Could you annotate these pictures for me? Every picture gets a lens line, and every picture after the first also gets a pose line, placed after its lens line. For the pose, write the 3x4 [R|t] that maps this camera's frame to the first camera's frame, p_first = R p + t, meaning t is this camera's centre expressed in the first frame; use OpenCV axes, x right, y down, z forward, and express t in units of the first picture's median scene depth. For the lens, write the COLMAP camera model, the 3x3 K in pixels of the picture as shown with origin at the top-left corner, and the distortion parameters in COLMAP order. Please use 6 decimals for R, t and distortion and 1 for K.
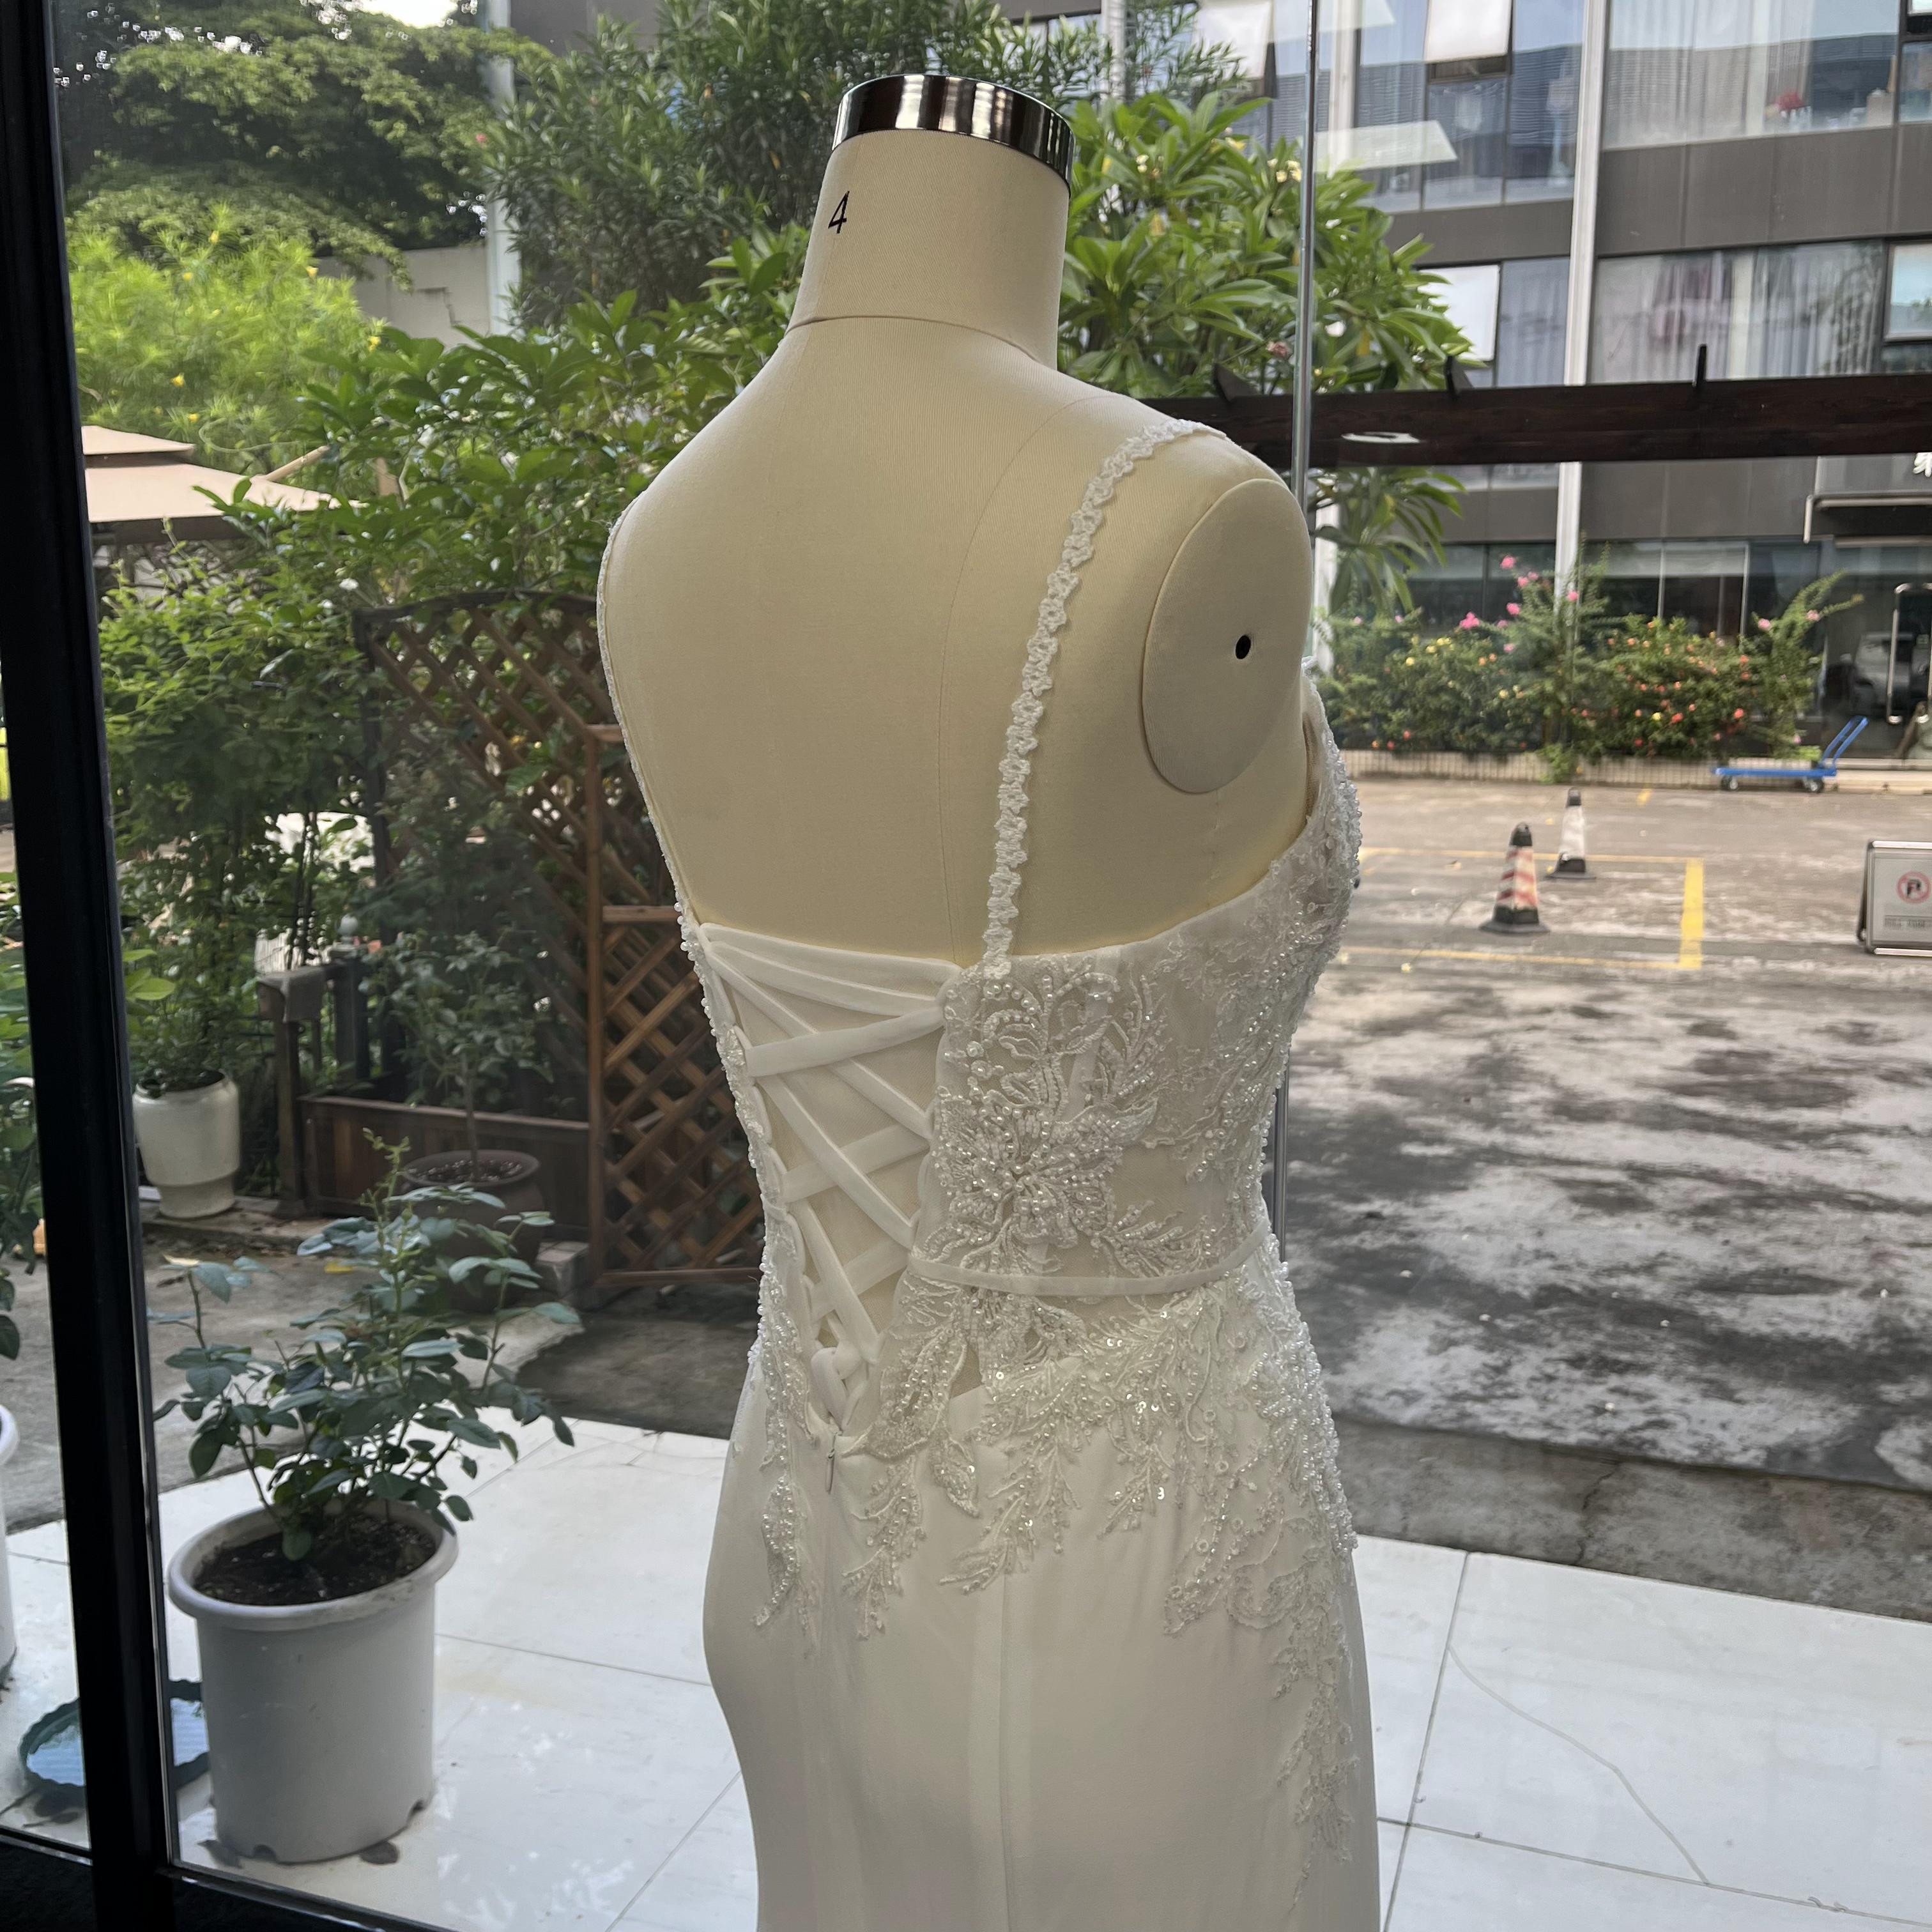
lens RADIAL K [[1970.4, 0, 949.2], [0, 1970.4, 947.7], [0, 0, 1]] dist [0.062127, -0.088287]
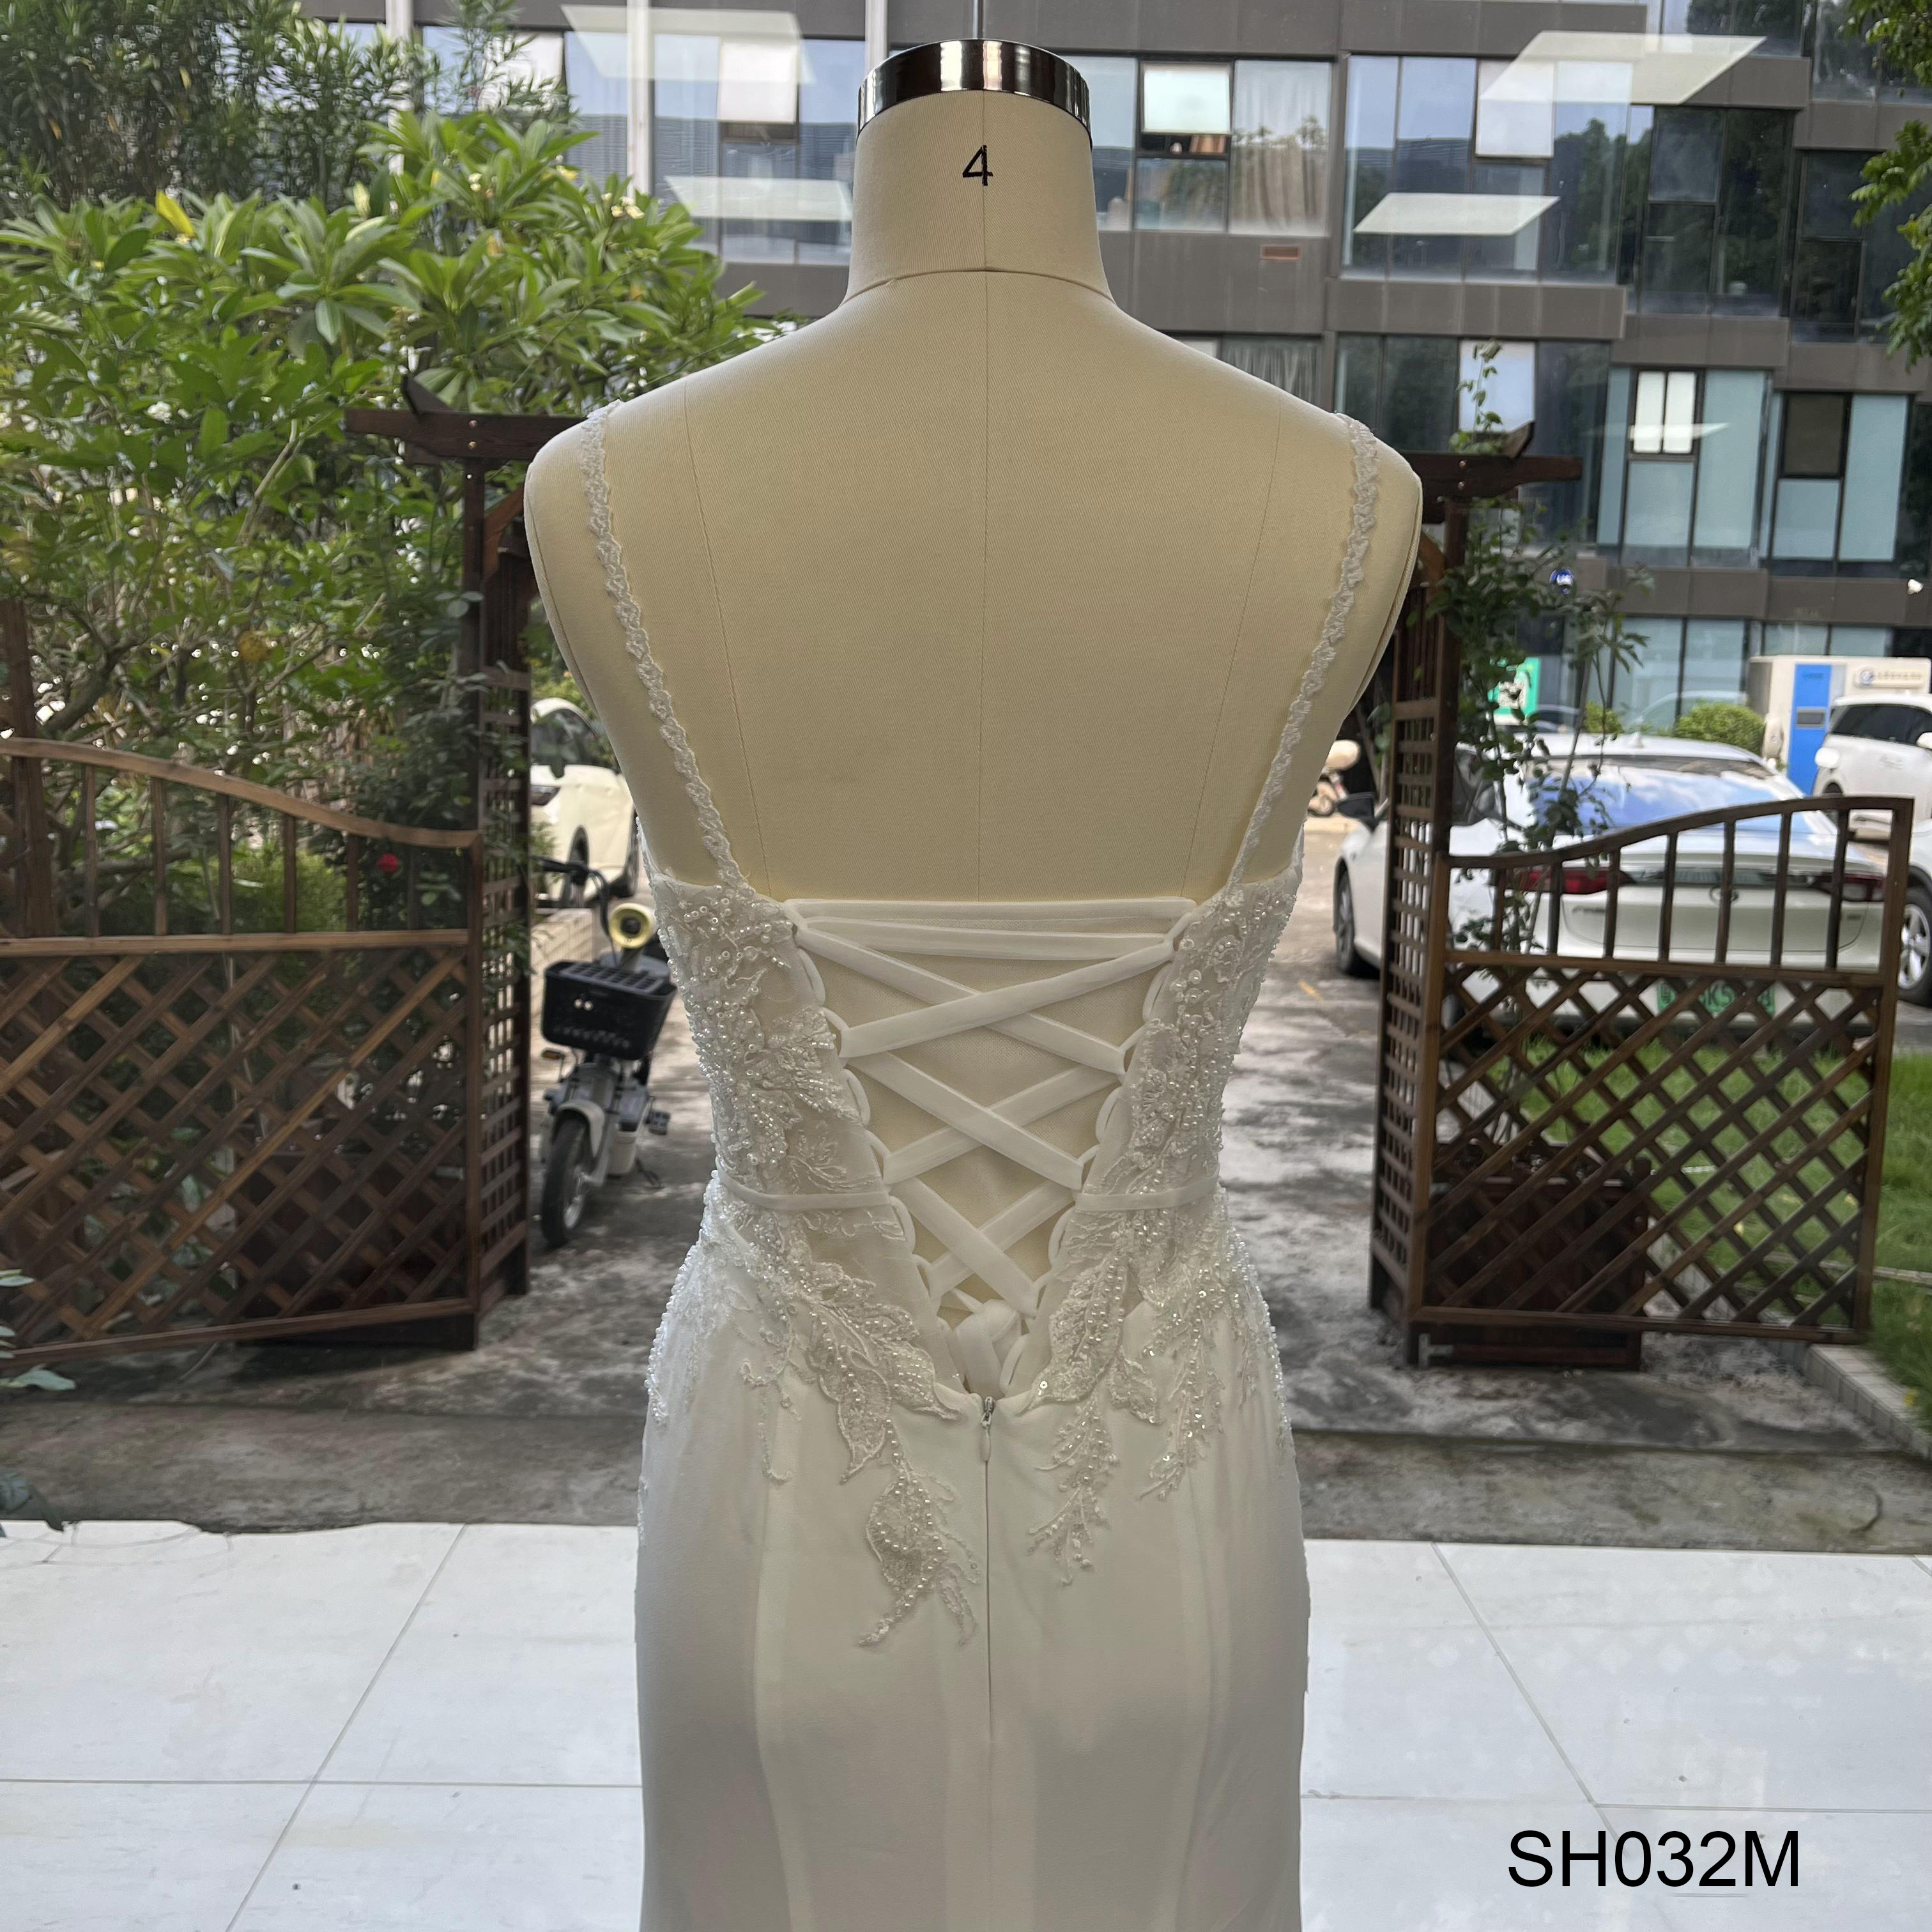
lens RADIAL K [[1969.5, 0, 970.4], [0, 1969.5, 944.6], [0, 0, 1]] dist [0.045953, -0.044681]
pose [[0.934581, -0.021382, 0.355108, -0.049418], [0.028382, 0.999492, -0.014516, 0.005173], [-0.354617, 0.023645, 0.934712, 0.006602]]
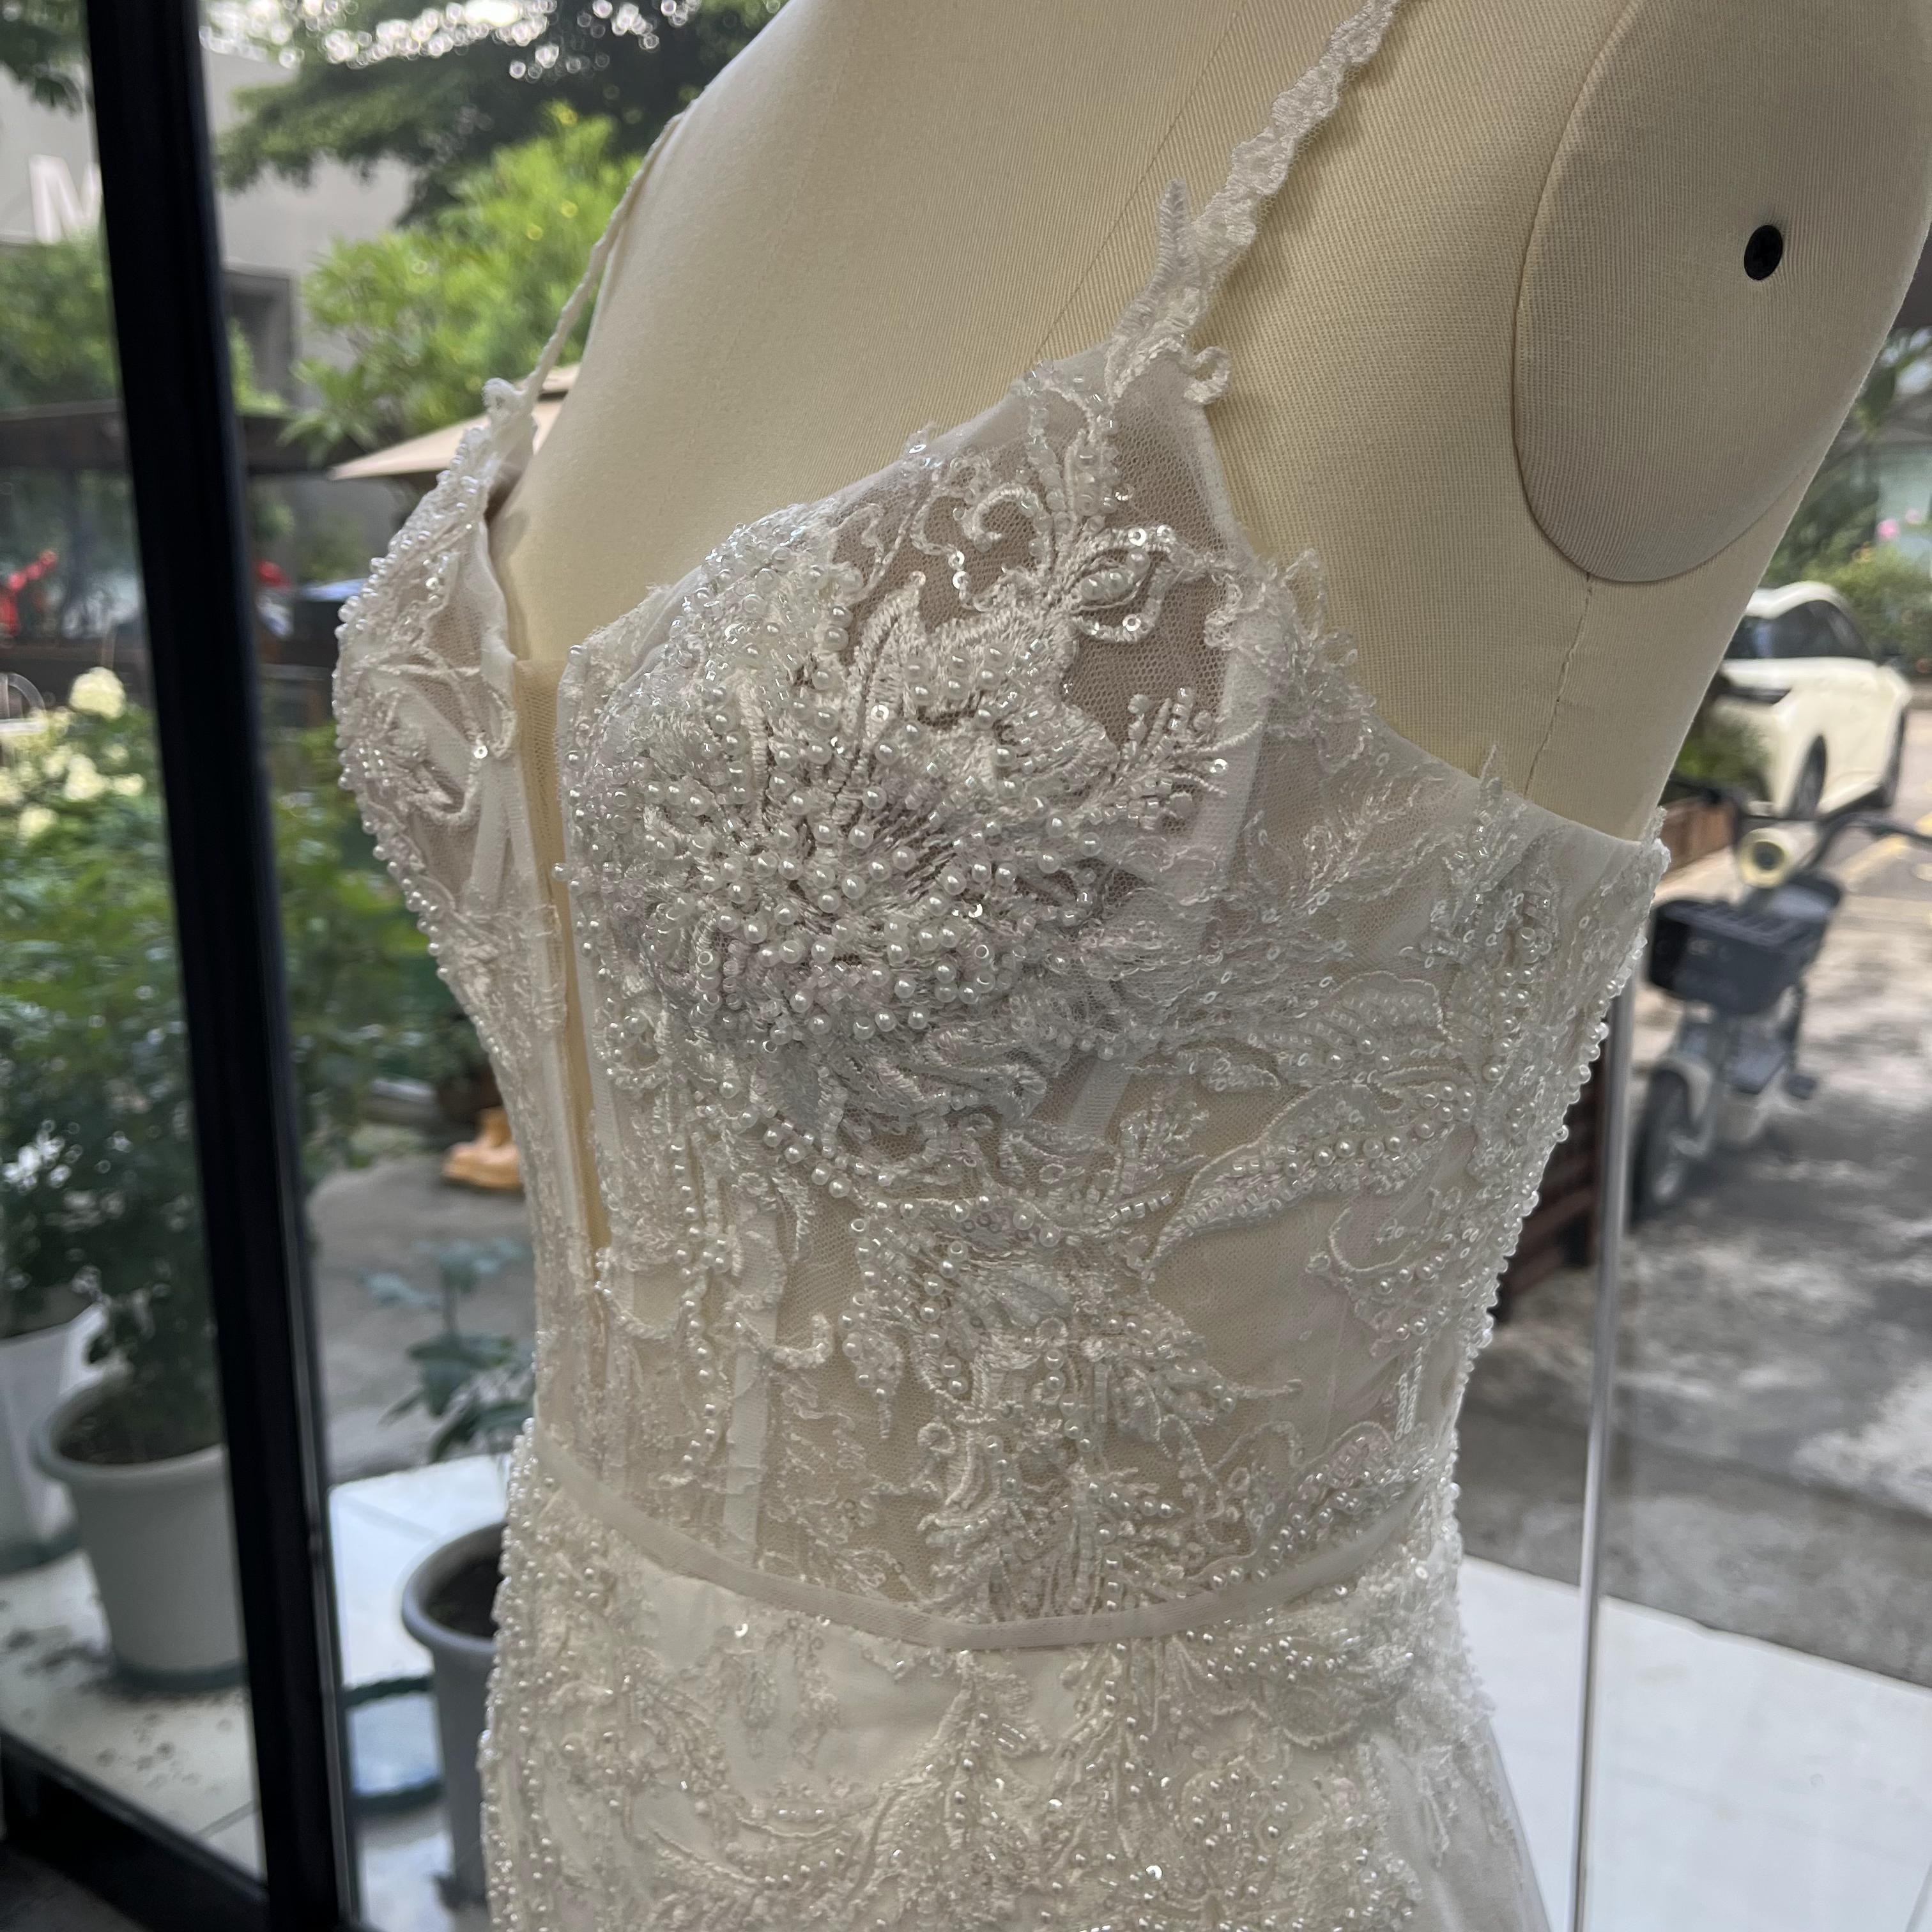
lens RADIAL K [[1994.0, 0, 977.2], [0, 1994.0, 971.5], [0, 0, 1]] dist [0.019576, 0.008297]
pose [[0.965699, 0.042686, -0.256132, 0.033824], [-0.030475, 0.998210, 0.051461, -0.008162], [0.257870, -0.041890, 0.965271, 0.075562]]
